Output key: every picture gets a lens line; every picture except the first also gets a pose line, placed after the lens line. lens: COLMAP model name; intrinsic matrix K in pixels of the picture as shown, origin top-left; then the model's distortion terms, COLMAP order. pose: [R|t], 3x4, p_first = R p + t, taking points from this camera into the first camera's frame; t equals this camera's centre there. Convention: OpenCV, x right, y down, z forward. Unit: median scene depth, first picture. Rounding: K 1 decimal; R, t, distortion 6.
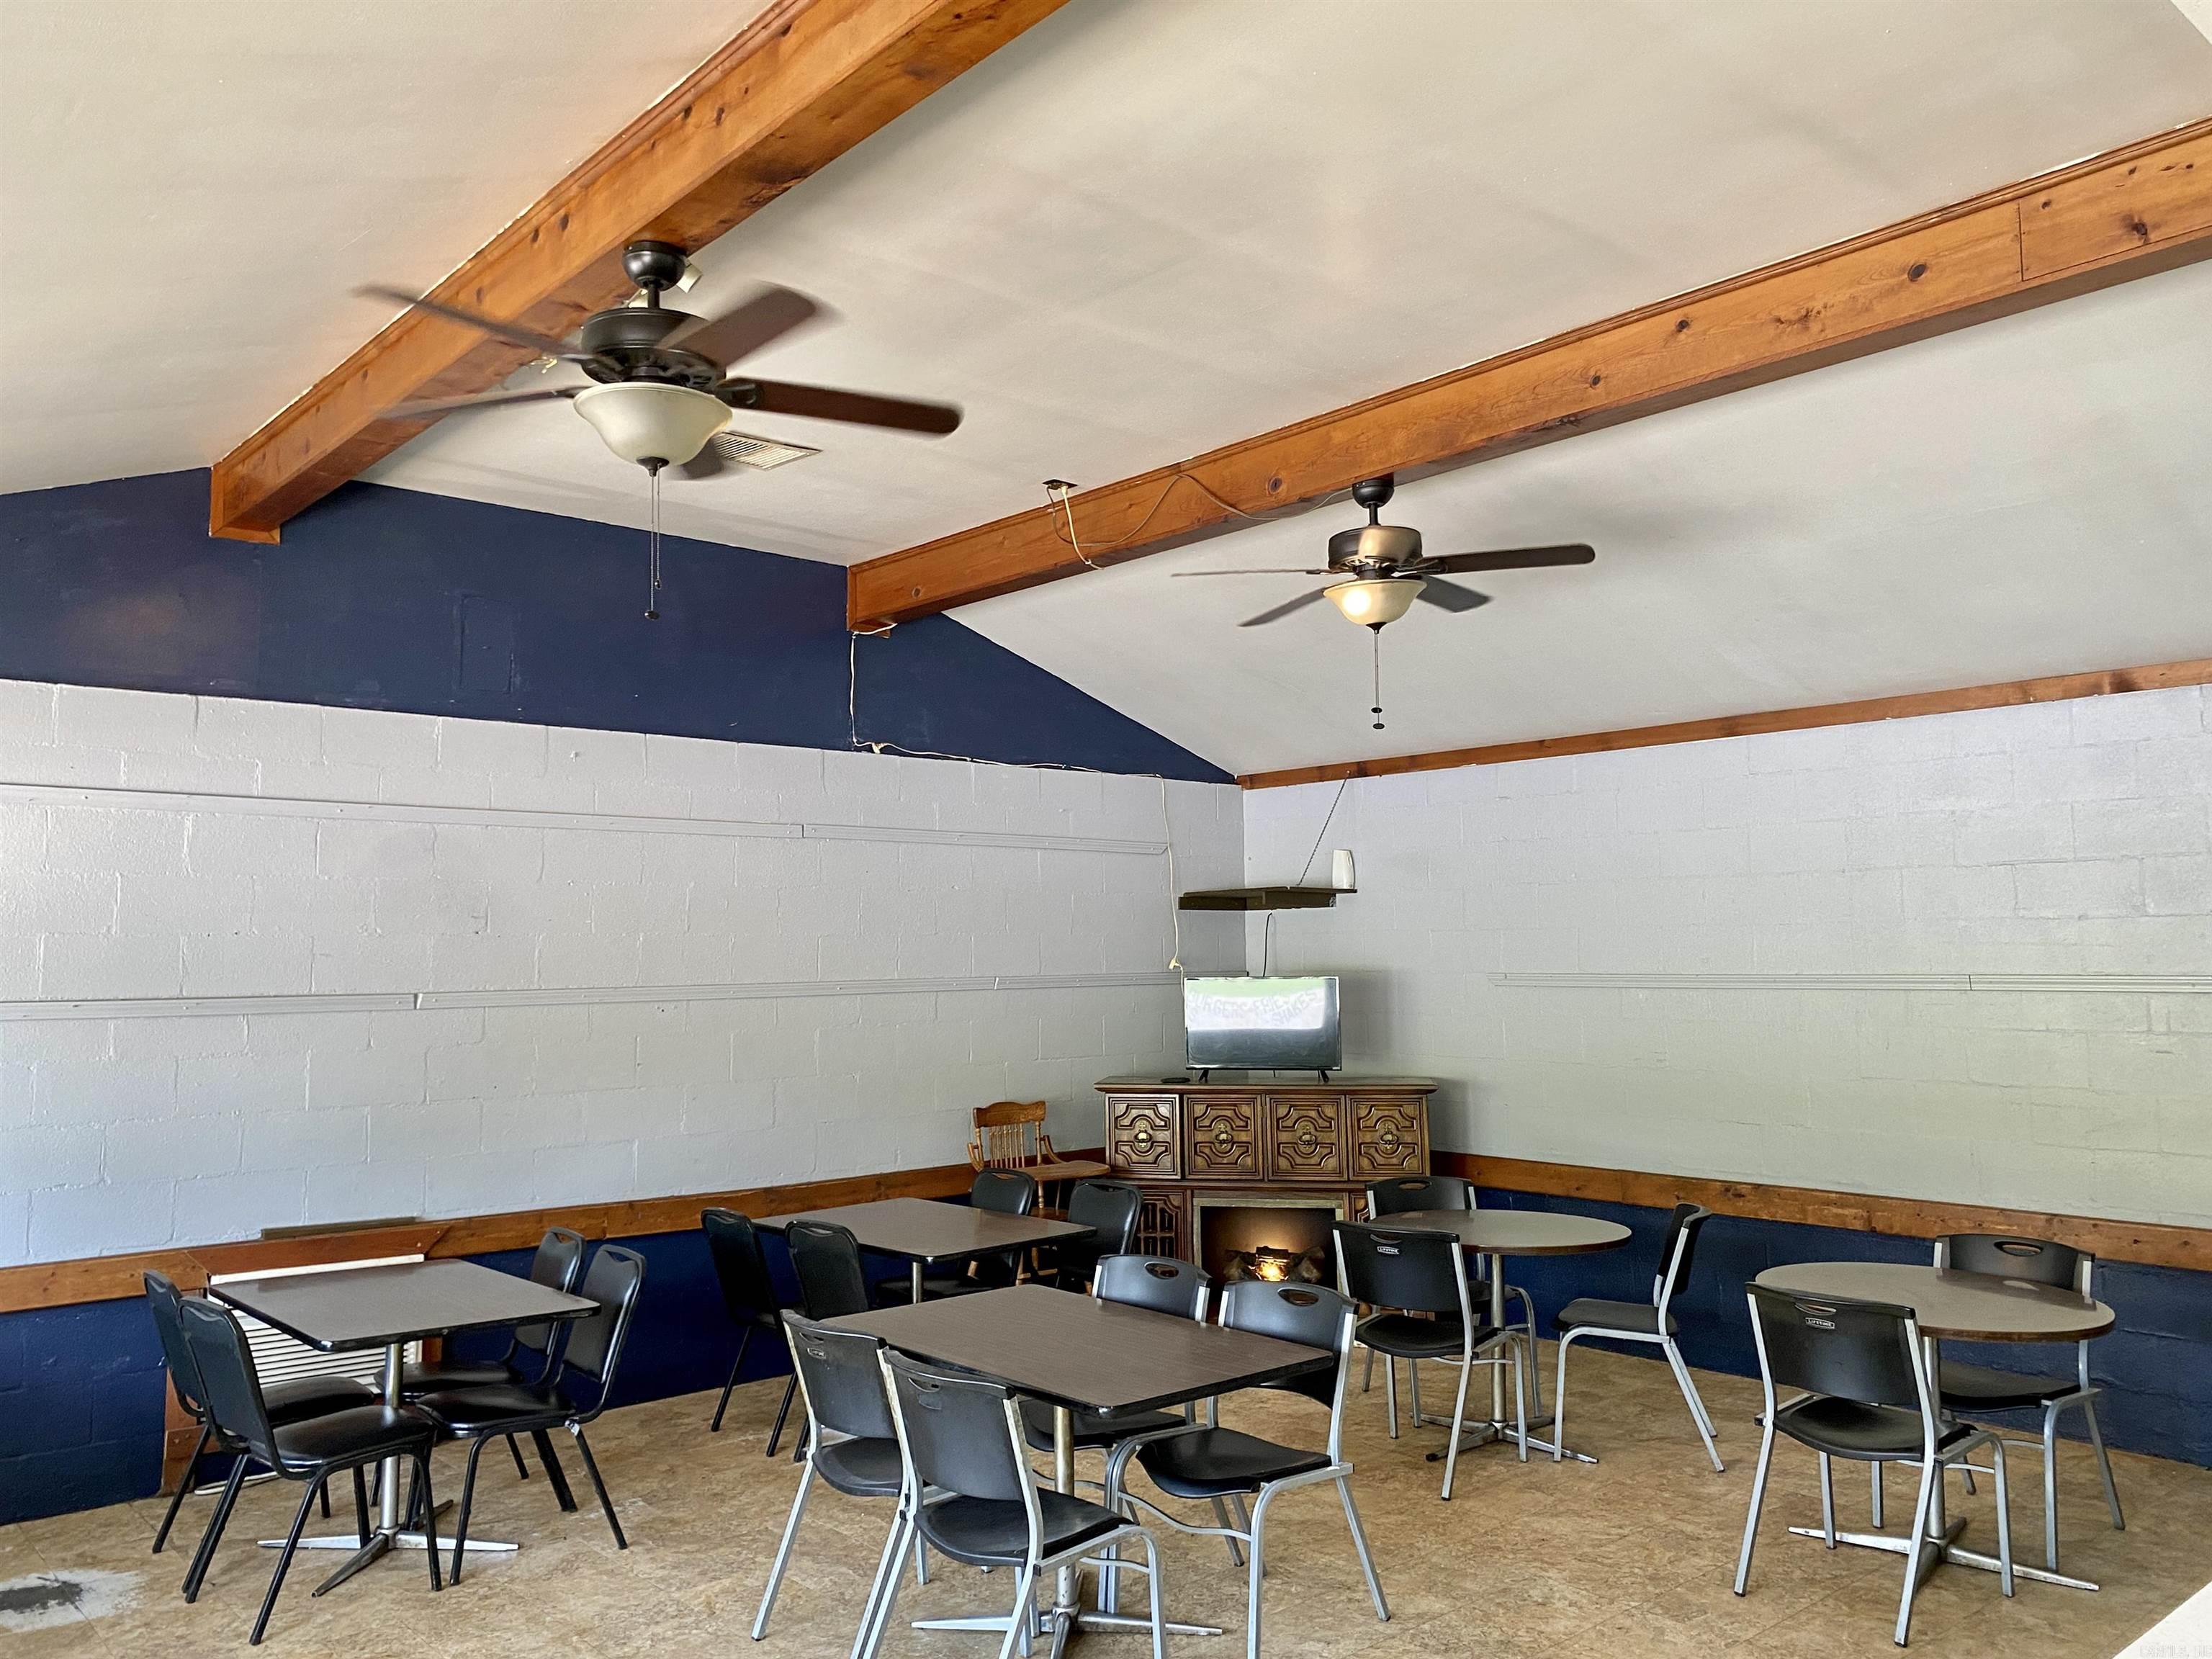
lens RADIAL K [[1682.7, 0, 1109.3], [0, 1682.7, 828.5], [0, 0, 1]] dist [0.023537, -0.027799]
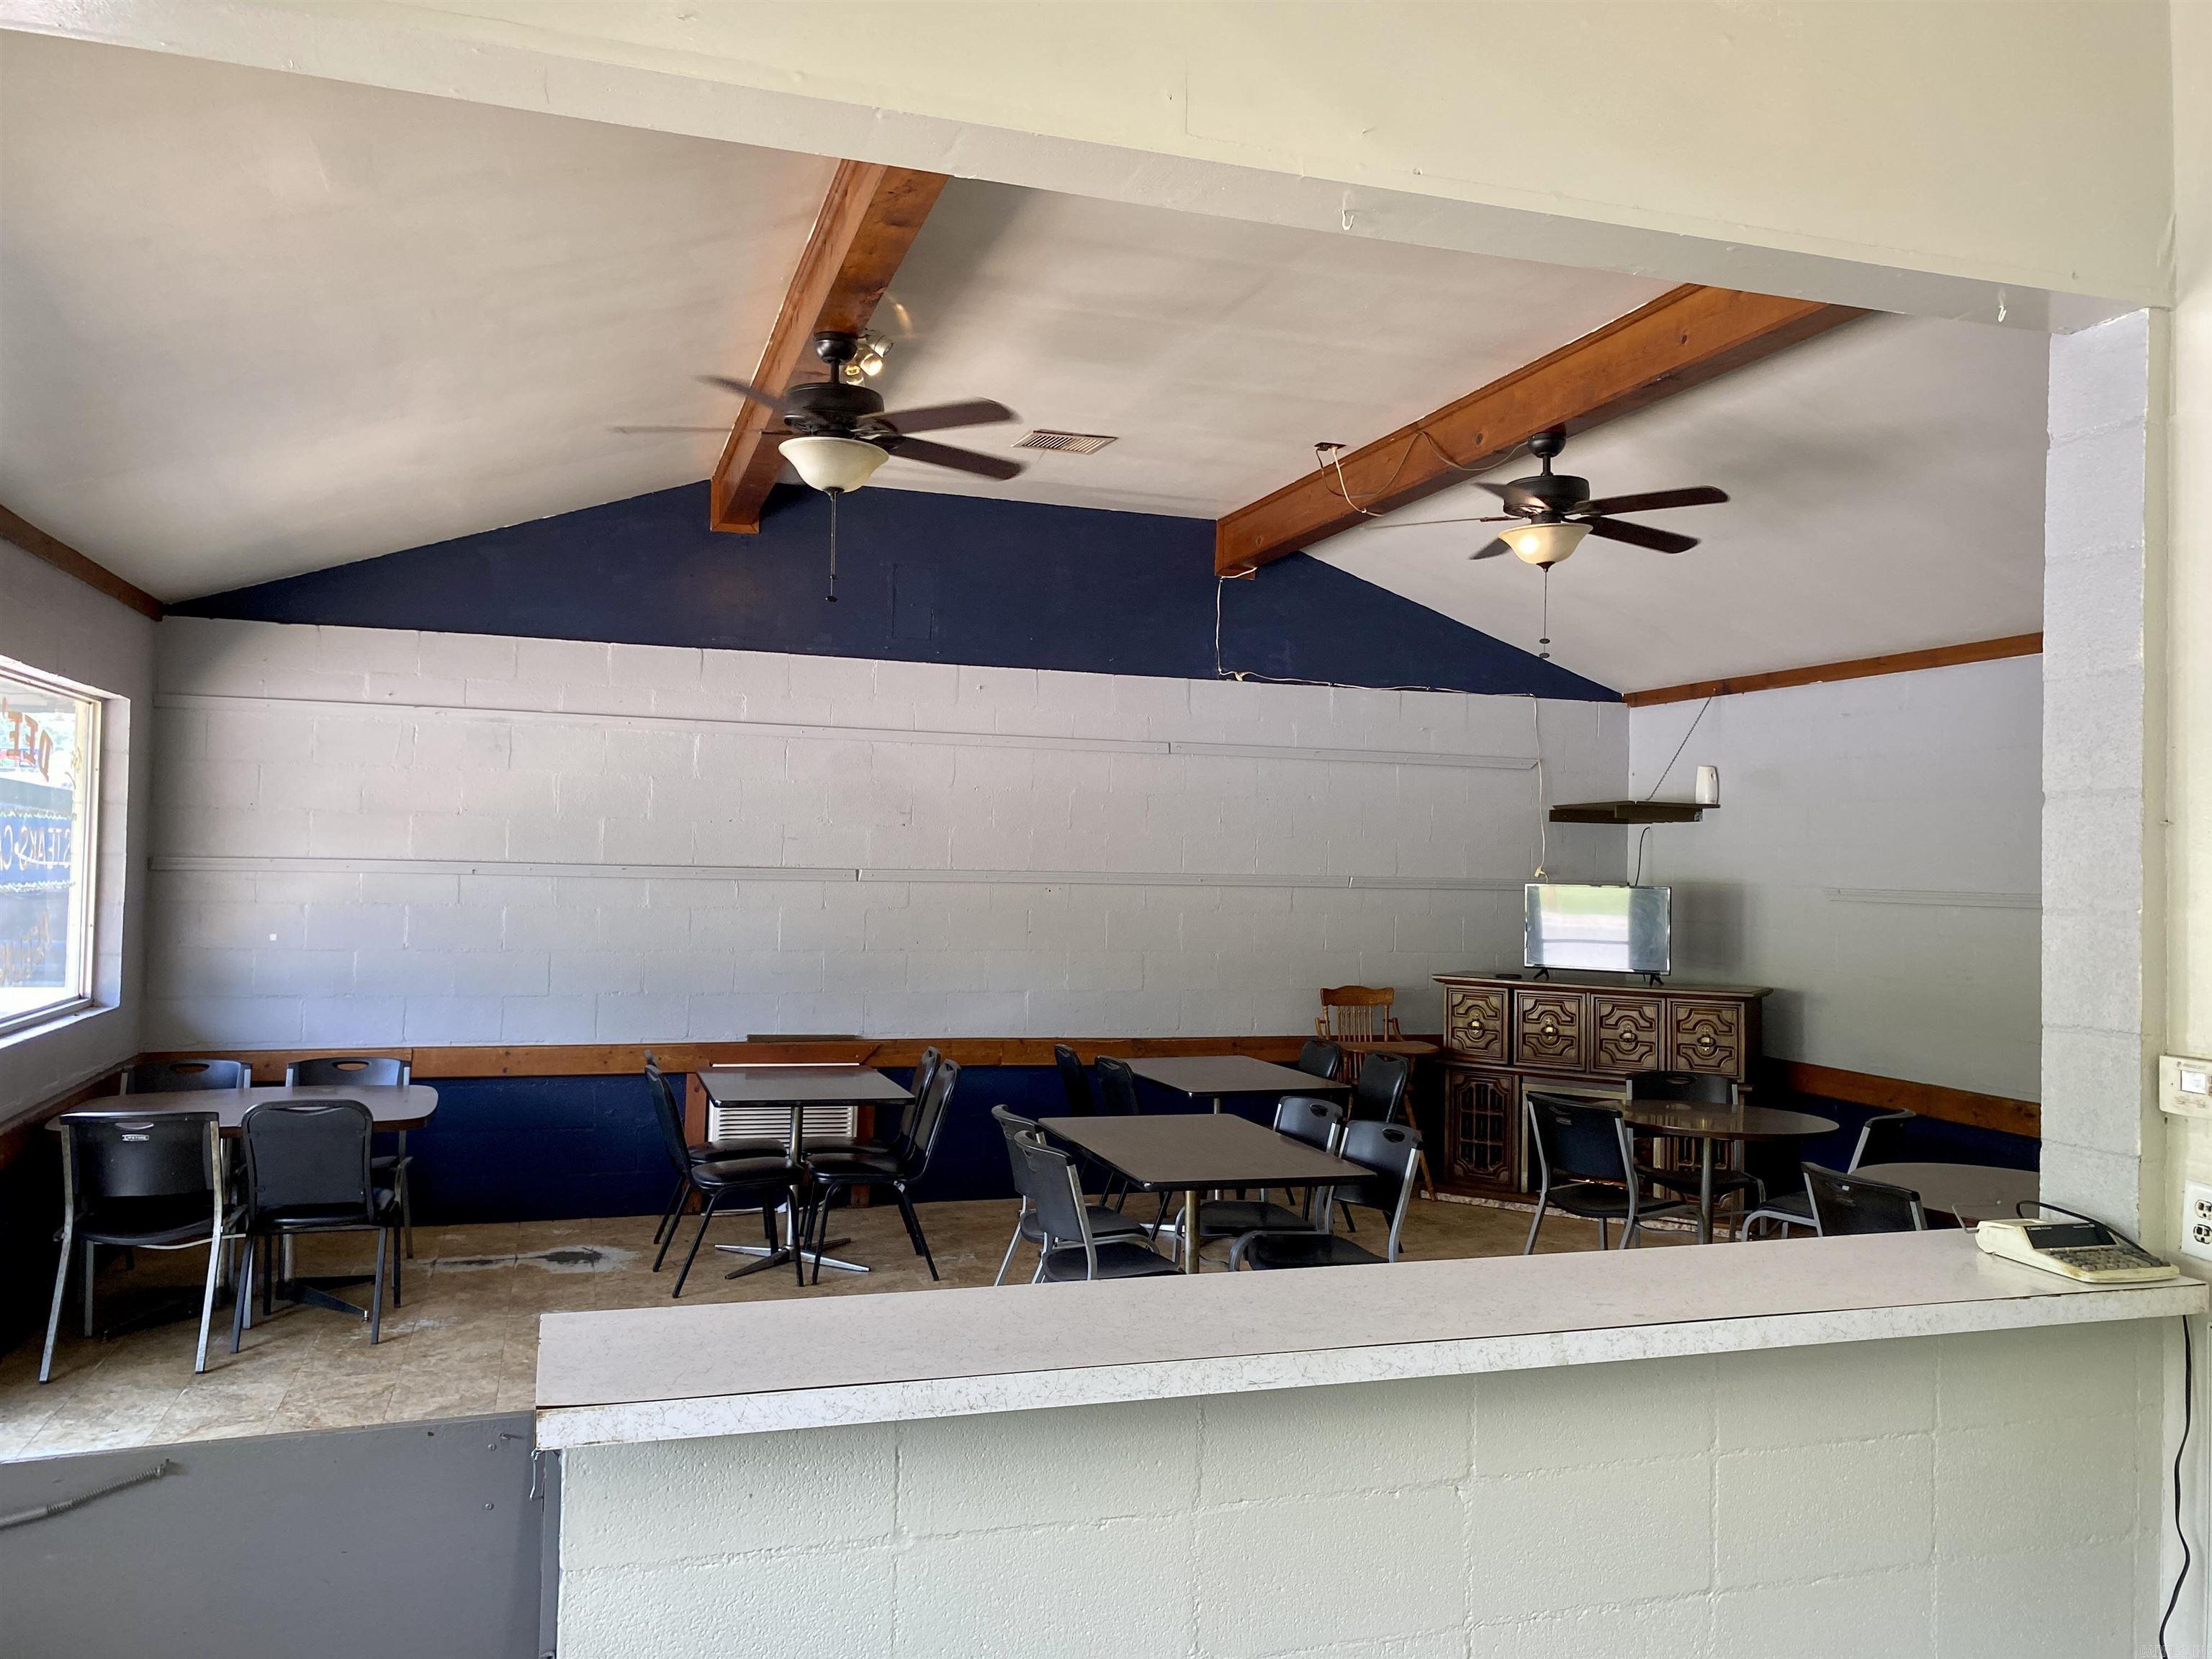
lens RADIAL K [[1682.7, 0, 1113.2], [0, 1682.7, 827.9], [0, 0, 1]] dist [0.023537, -0.027799]
pose [[0.918705, 0.020753, -0.394399, 0.283510], [-0.000796, 0.998714, 0.050698, -0.001955], [0.394944, -0.046262, 0.917540, -0.123998]]
